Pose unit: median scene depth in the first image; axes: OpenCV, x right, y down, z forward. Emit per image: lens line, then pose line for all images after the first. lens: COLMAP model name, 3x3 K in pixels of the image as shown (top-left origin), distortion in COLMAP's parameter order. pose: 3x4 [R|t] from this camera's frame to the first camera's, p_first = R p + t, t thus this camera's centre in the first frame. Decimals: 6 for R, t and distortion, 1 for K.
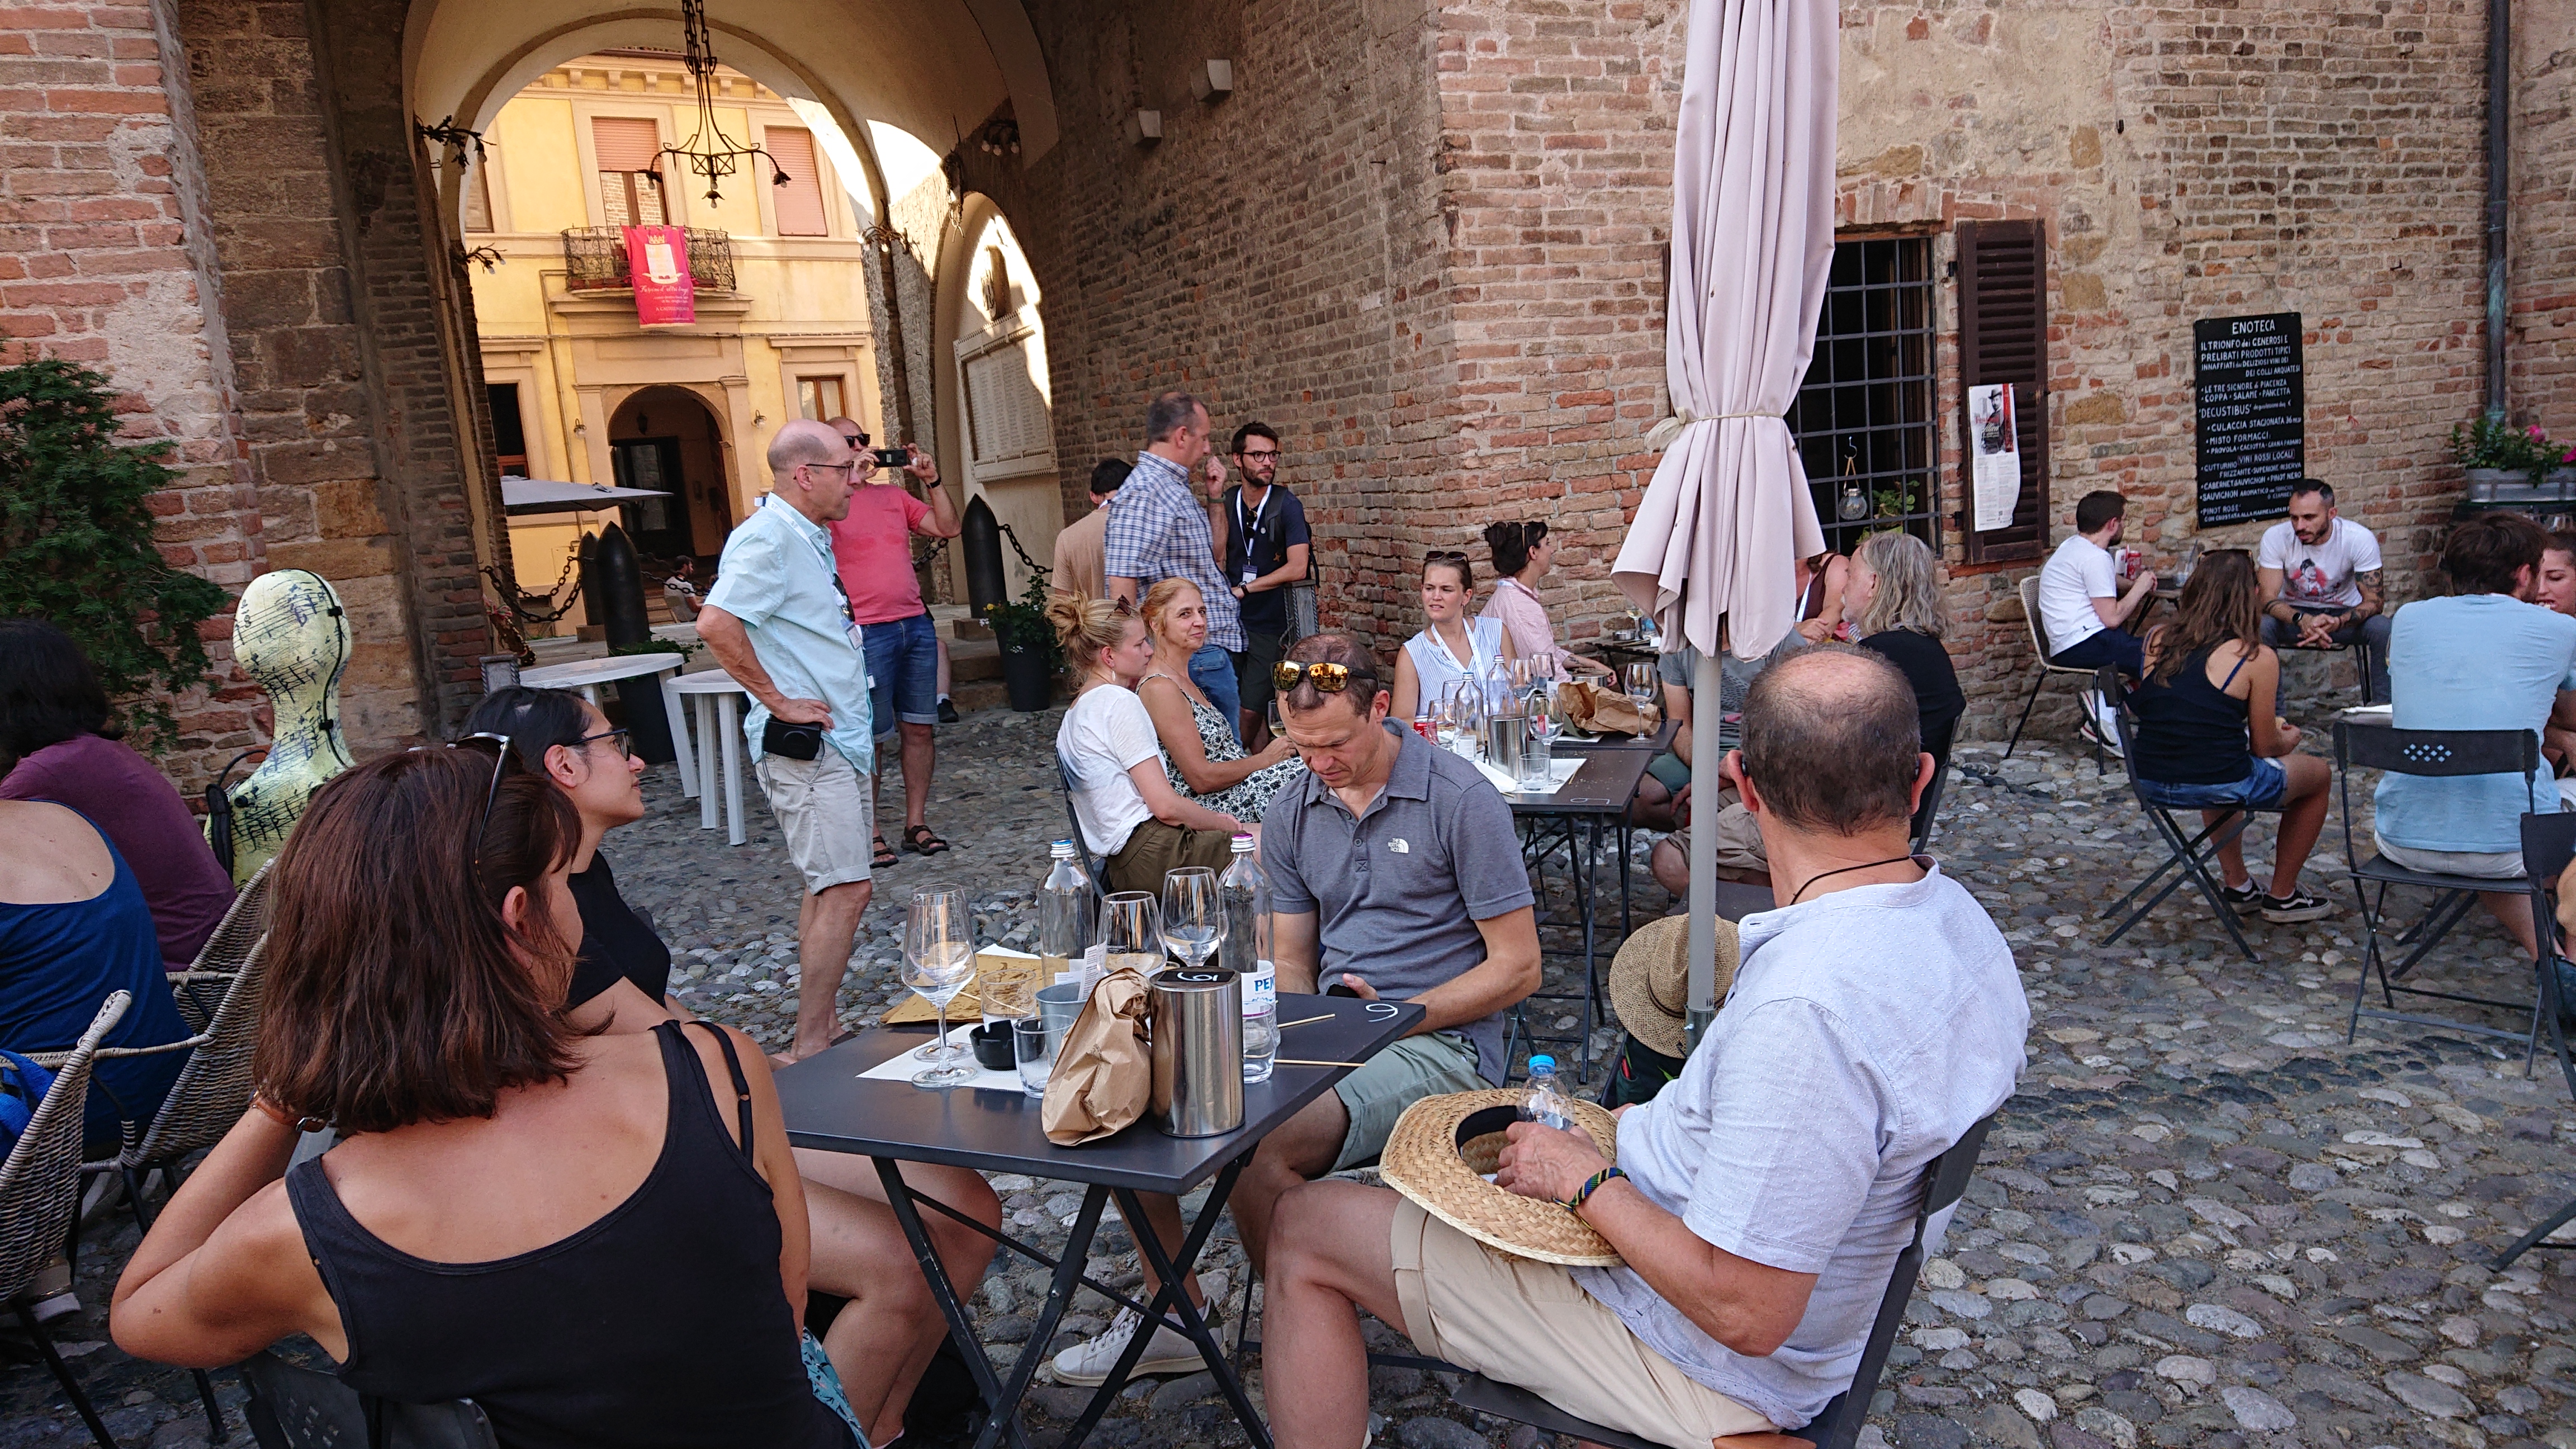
lens RADIAL K [[1725.4, 0, 1269.7], [0, 1725.4, 721.6], [0, 0, 1]] dist [0.187396, -0.292030]
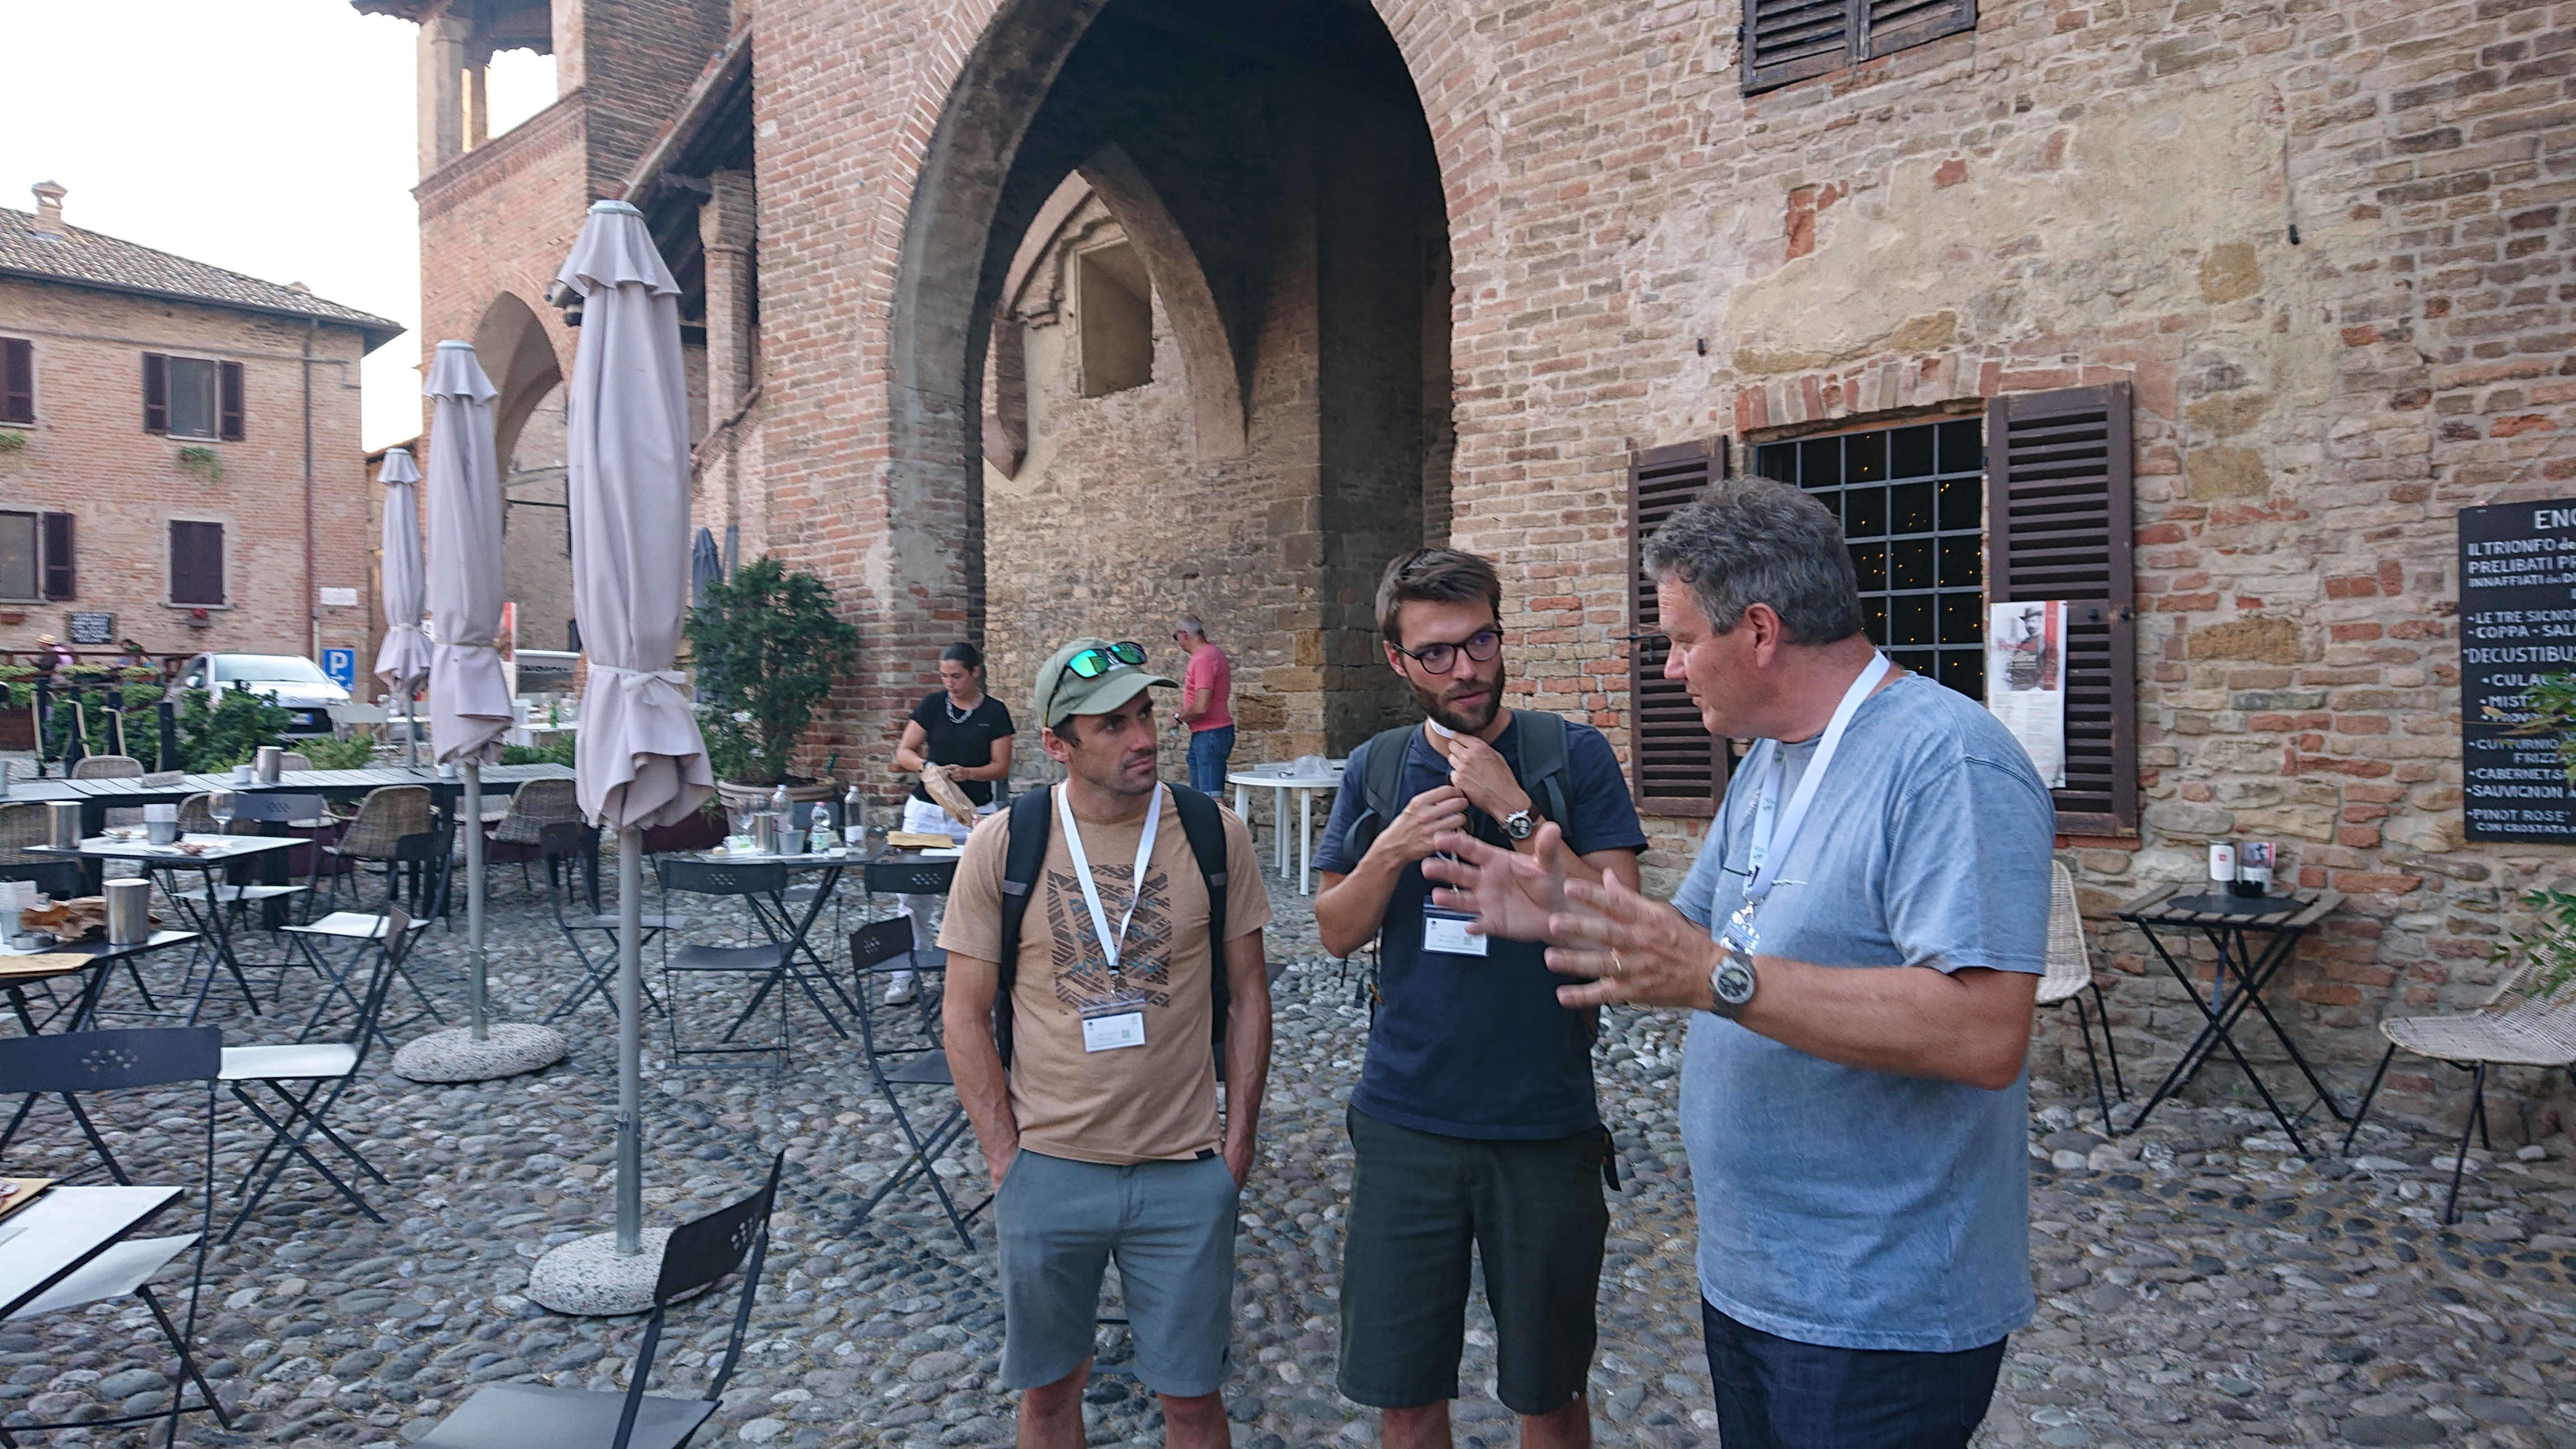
lens RADIAL K [[1747.1, 0, 1288.0], [0, 1747.1, 724.5], [0, 0, 1]] dist [0.130545, -0.206319]
pose [[0.409215, 0.097306, -0.907235, 0.971620], [-0.144637, 0.988643, 0.040798, -0.121452], [0.900901, 0.114524, 0.418642, 0.390227]]
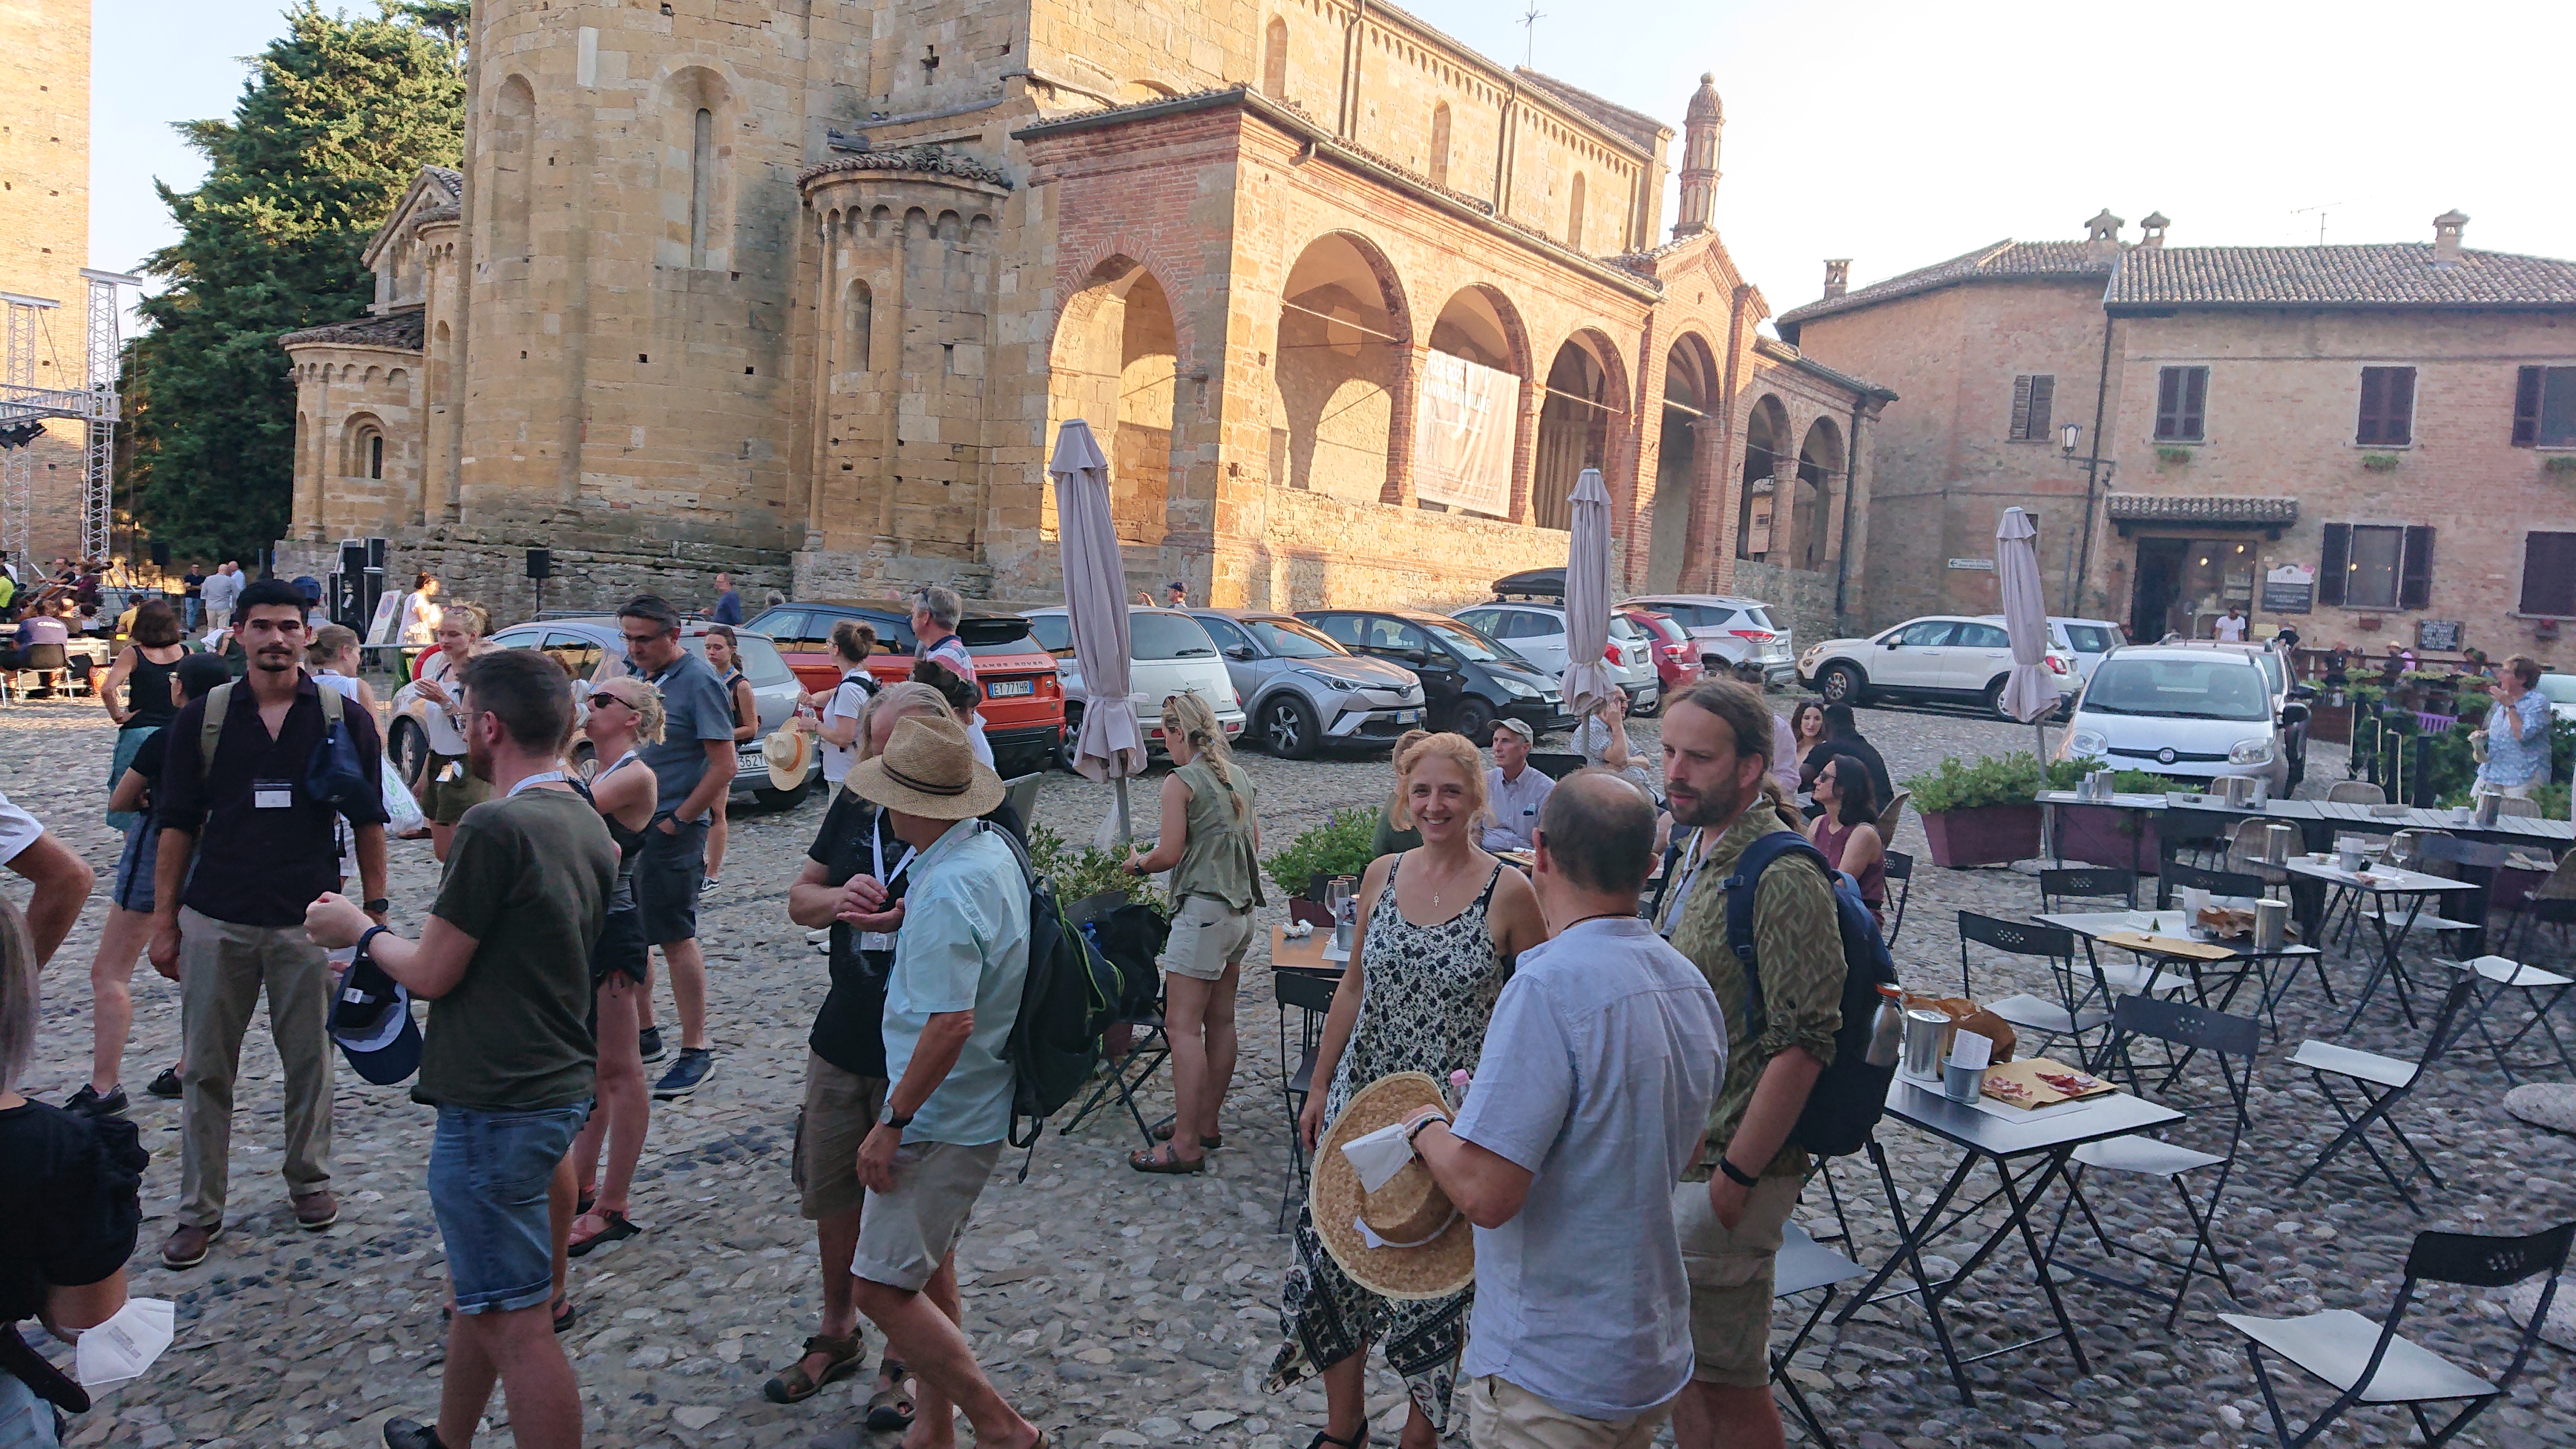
lens RADIAL K [[1754.8, 0, 1288.0], [0, 1754.8, 724.5], [0, 0, 1]] dist [0.197960, -0.291644]
pose [[-0.684061, 0.084231, -0.724545, 1.283920], [-0.099304, 0.973308, 0.206907, -0.236594], [0.722633, 0.213487, -0.657438, 0.563191]]
